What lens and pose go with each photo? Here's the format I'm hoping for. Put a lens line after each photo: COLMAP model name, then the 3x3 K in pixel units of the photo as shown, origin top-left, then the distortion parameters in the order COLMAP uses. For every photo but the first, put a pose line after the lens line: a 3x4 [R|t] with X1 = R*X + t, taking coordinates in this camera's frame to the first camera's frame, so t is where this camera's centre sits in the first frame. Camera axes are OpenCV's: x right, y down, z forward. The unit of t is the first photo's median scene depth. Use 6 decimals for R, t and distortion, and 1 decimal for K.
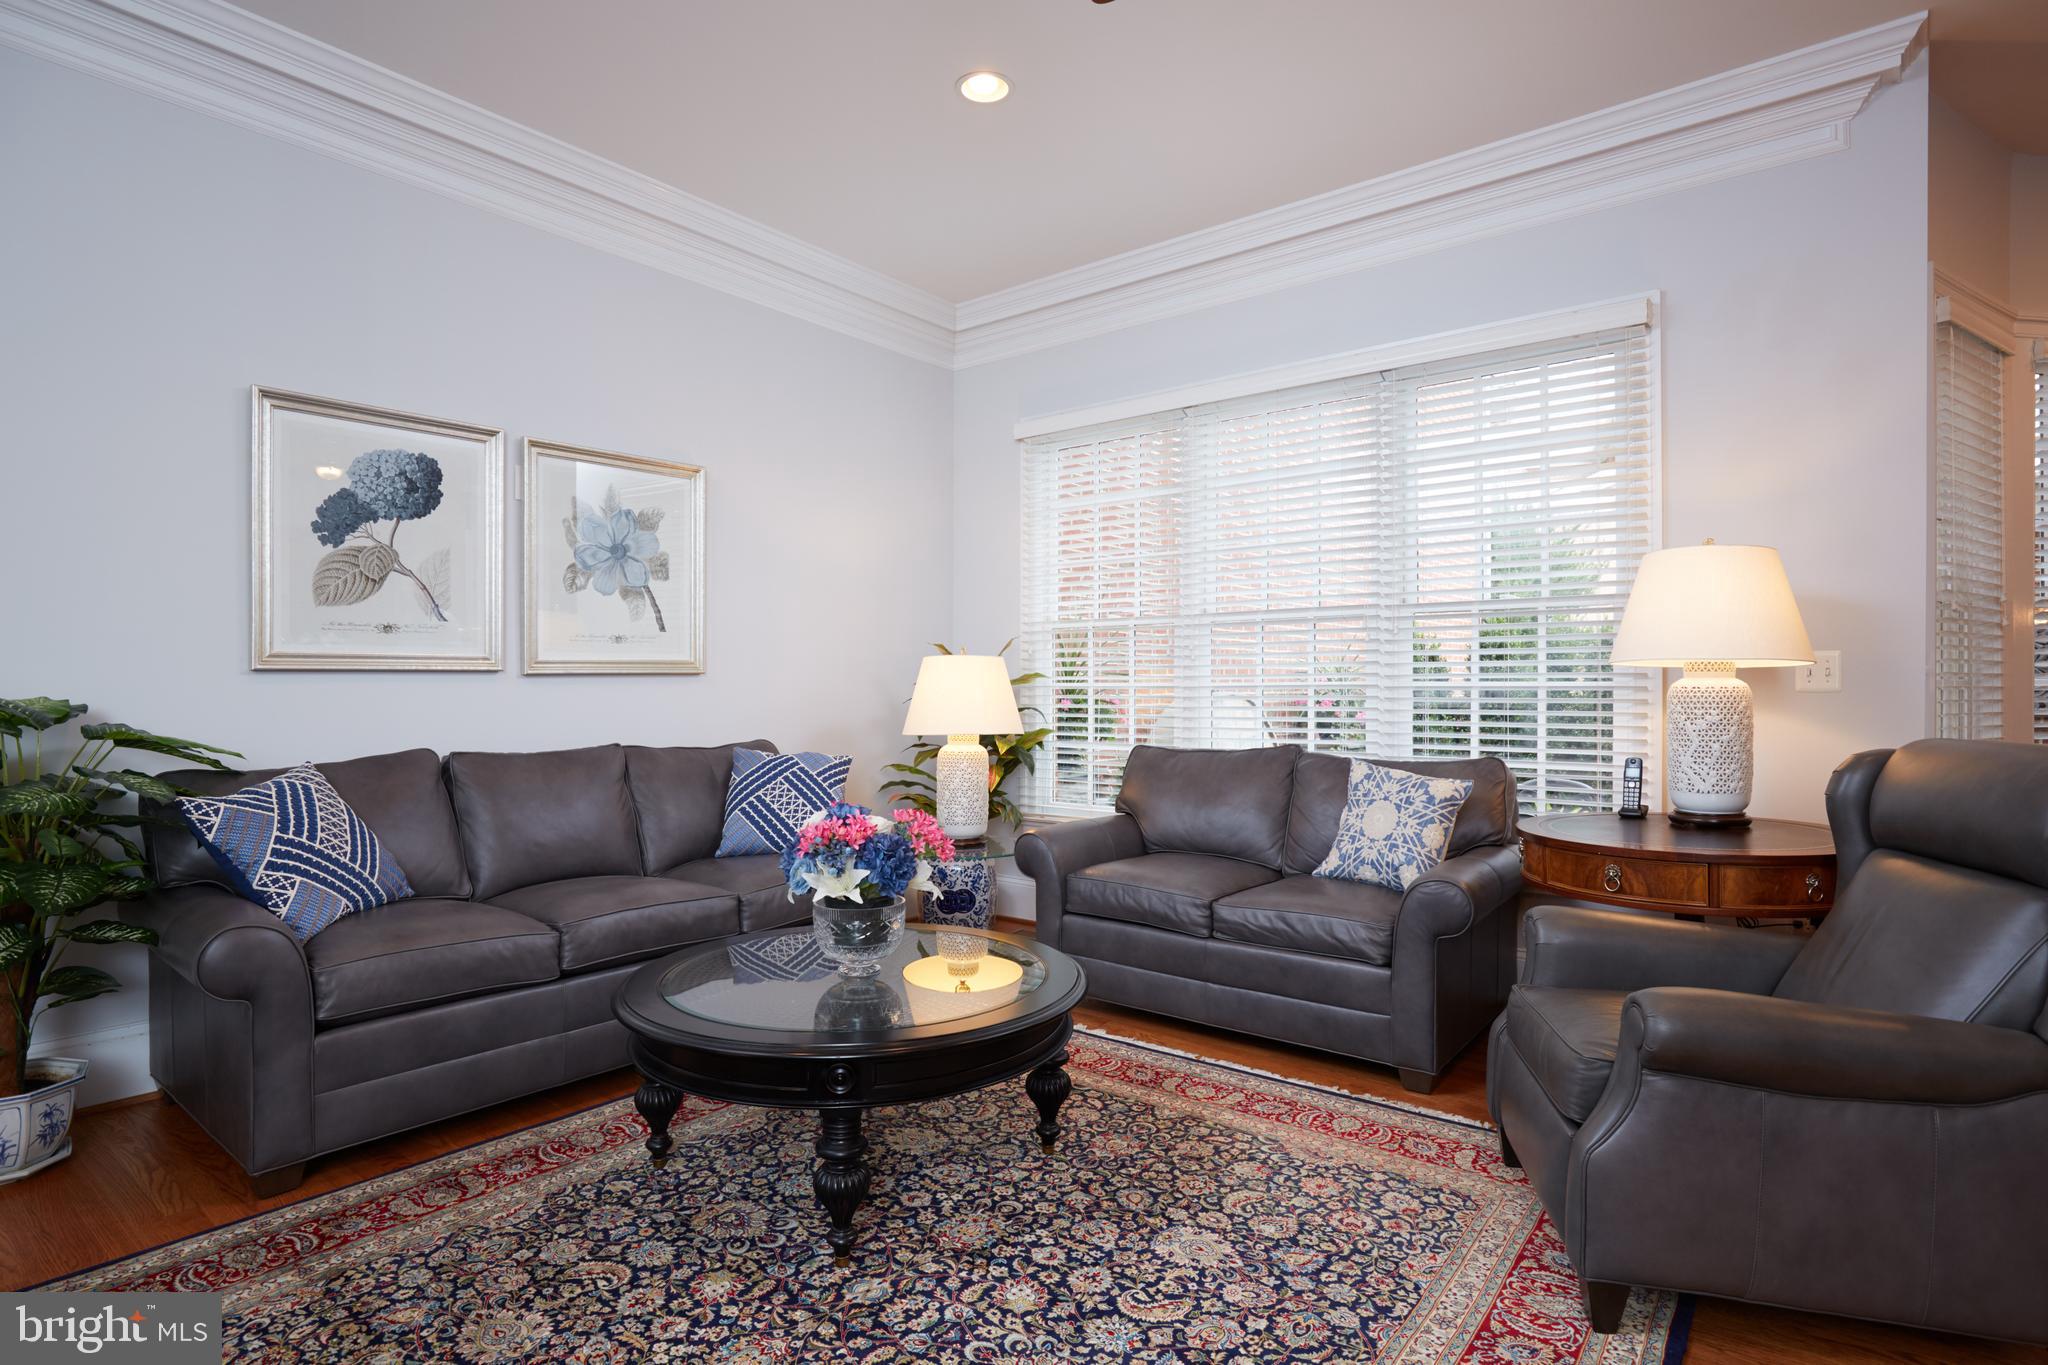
lens RADIAL K [[1056.1, 0, 1024.0], [0, 1056.1, 682.5], [0, 0, 1]] dist [-0.022175, 0.000070]
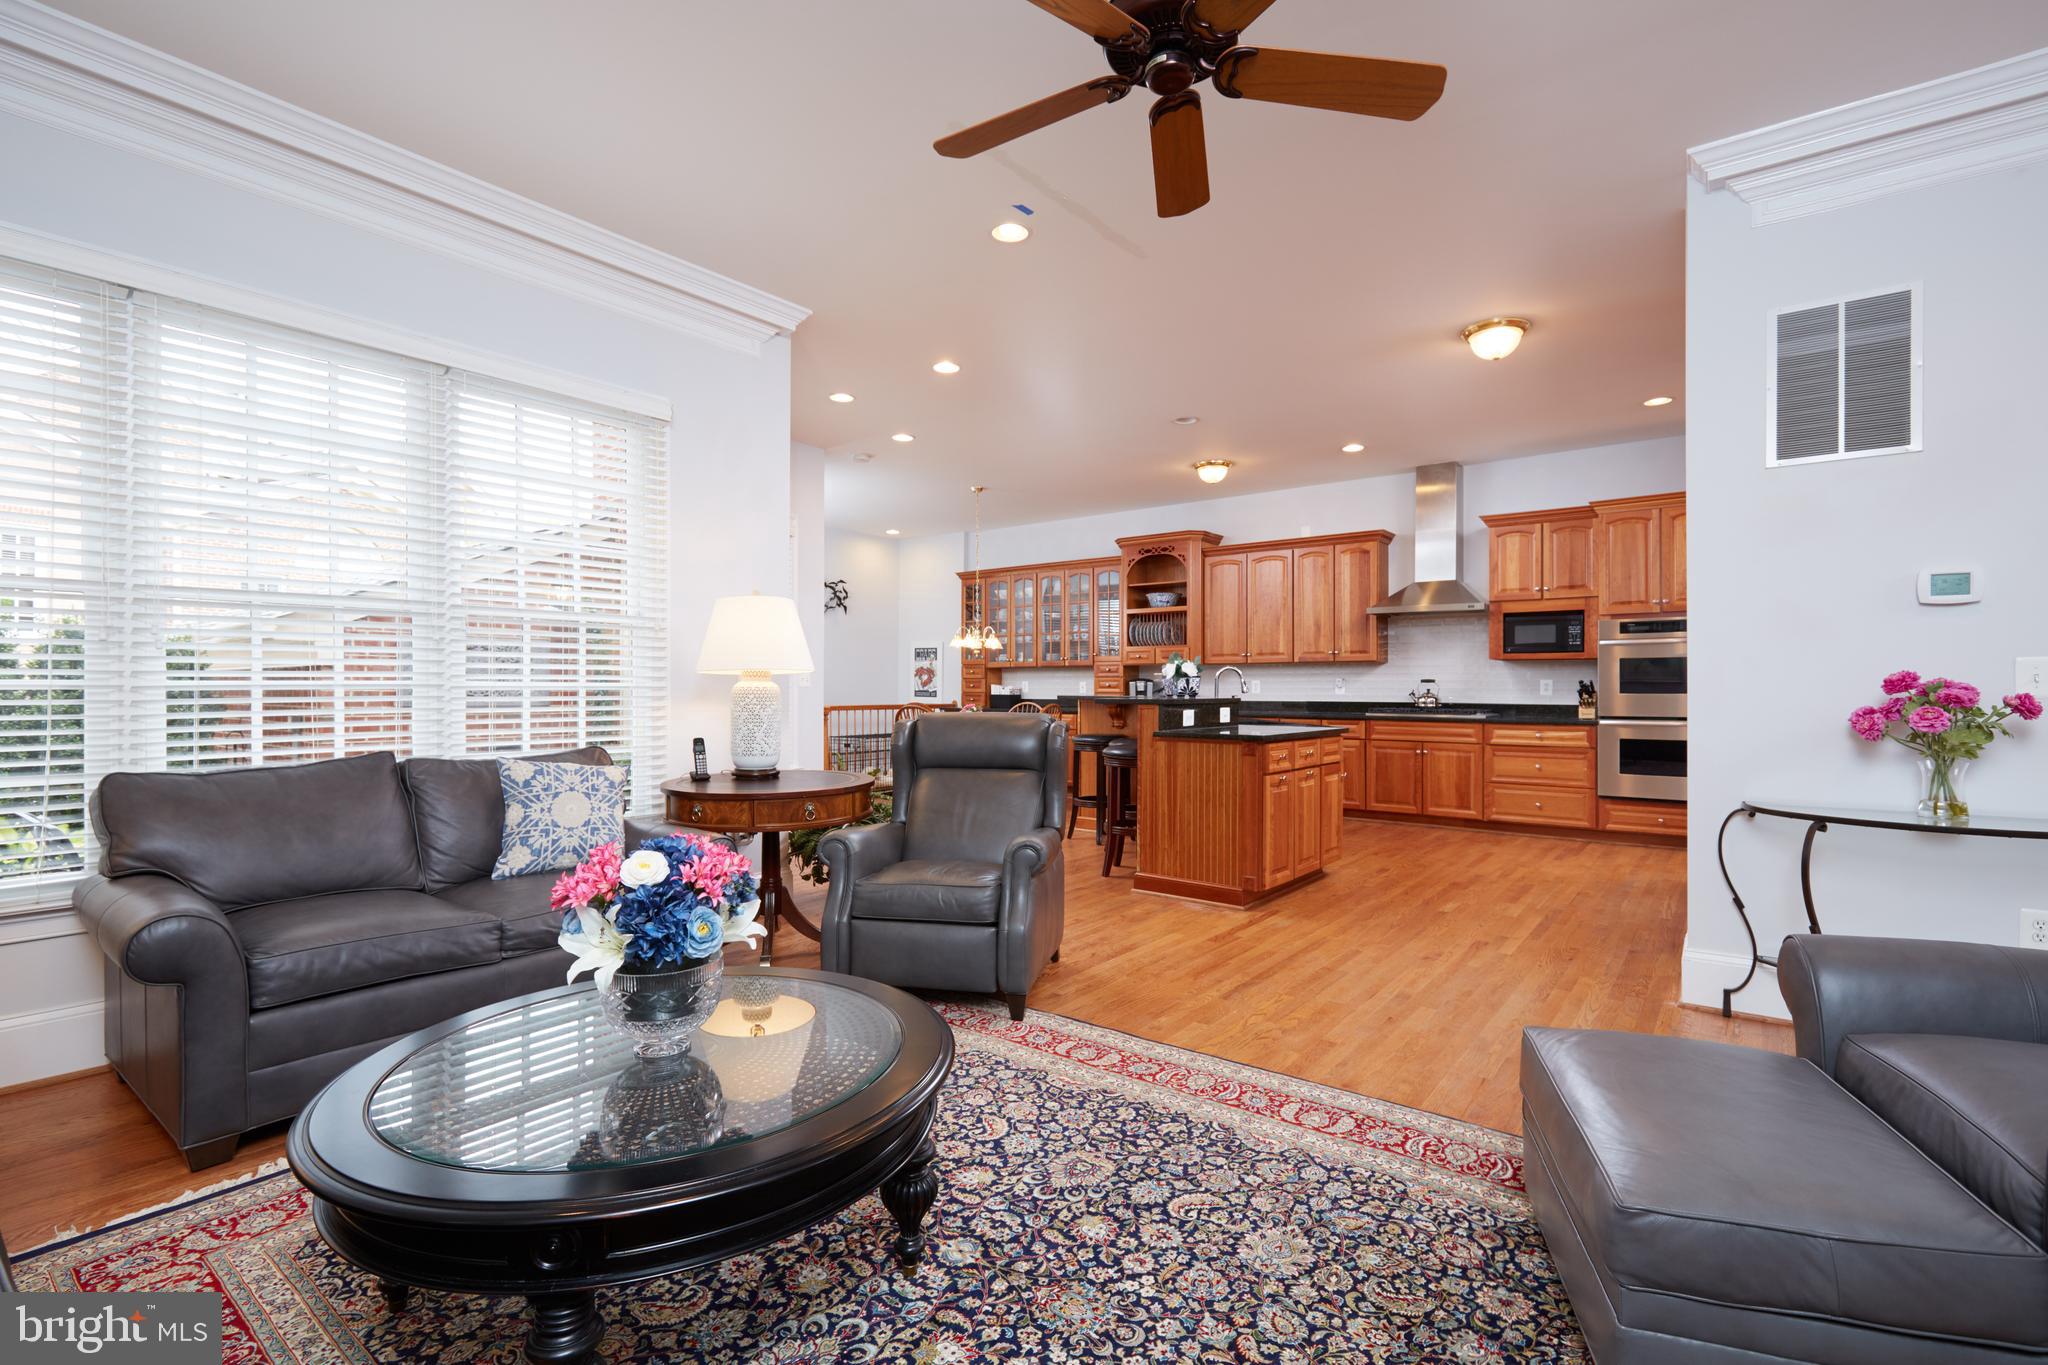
lens RADIAL K [[944.8, 0, 1024.0], [0, 944.8, 682.5], [0, 0, 1]] dist [0.000741, 0.000115]
pose [[-0.021174, 0.003926, 0.999768, -1.052539], [-0.006892, 0.999968, -0.004073, 0.000150], [-0.999752, -0.006977, -0.021146, 0.899672]]
